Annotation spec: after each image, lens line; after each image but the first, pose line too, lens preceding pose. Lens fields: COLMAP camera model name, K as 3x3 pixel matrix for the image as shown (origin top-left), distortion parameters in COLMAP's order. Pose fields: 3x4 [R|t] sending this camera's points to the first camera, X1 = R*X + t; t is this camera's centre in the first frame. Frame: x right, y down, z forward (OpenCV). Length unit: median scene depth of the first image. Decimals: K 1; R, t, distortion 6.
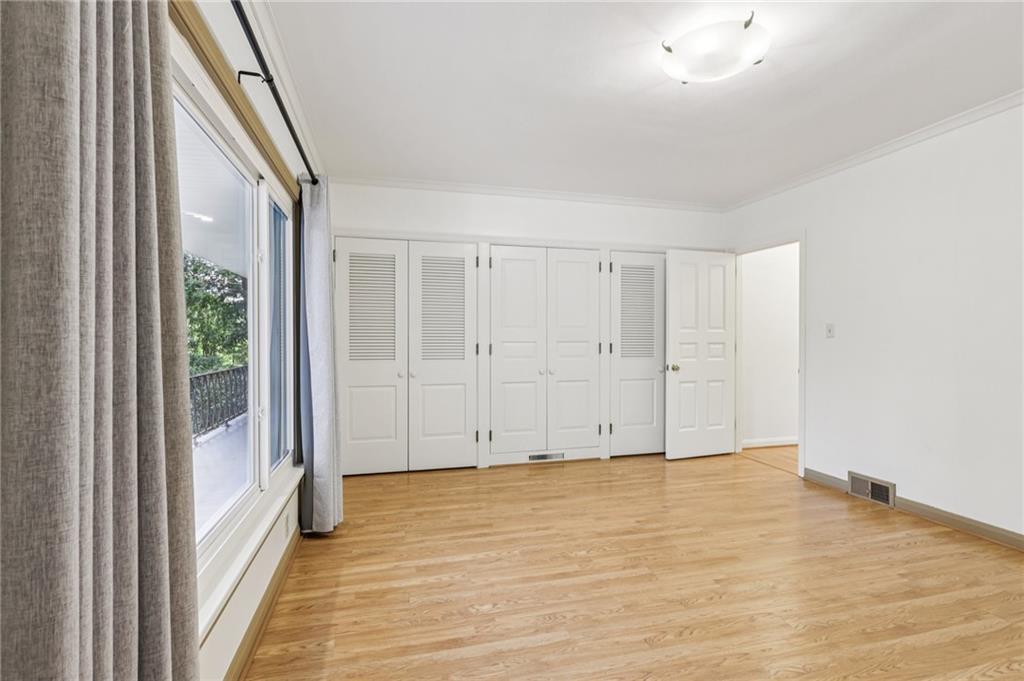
lens RADIAL K [[471.1, 0, 512.0], [0, 471.1, 340.5], [0, 0, 1]] dist [0.001710, 0.000066]
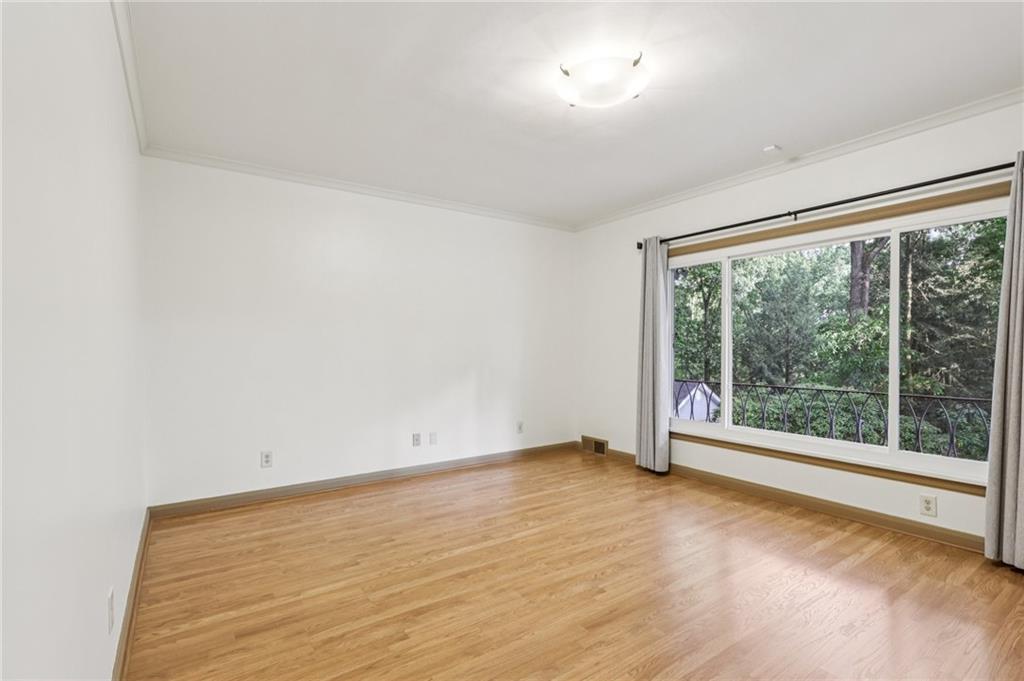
lens RADIAL K [[477.1, 0, 512.0], [0, 477.1, 340.5], [0, 0, 1]] dist [-0.000065, -0.000031]
pose [[-0.939770, -0.002679, -0.341796, 1.014148], [-0.000288, 0.999975, -0.007048, -0.008007], [0.341807, -0.006525, -0.939748, 1.992962]]
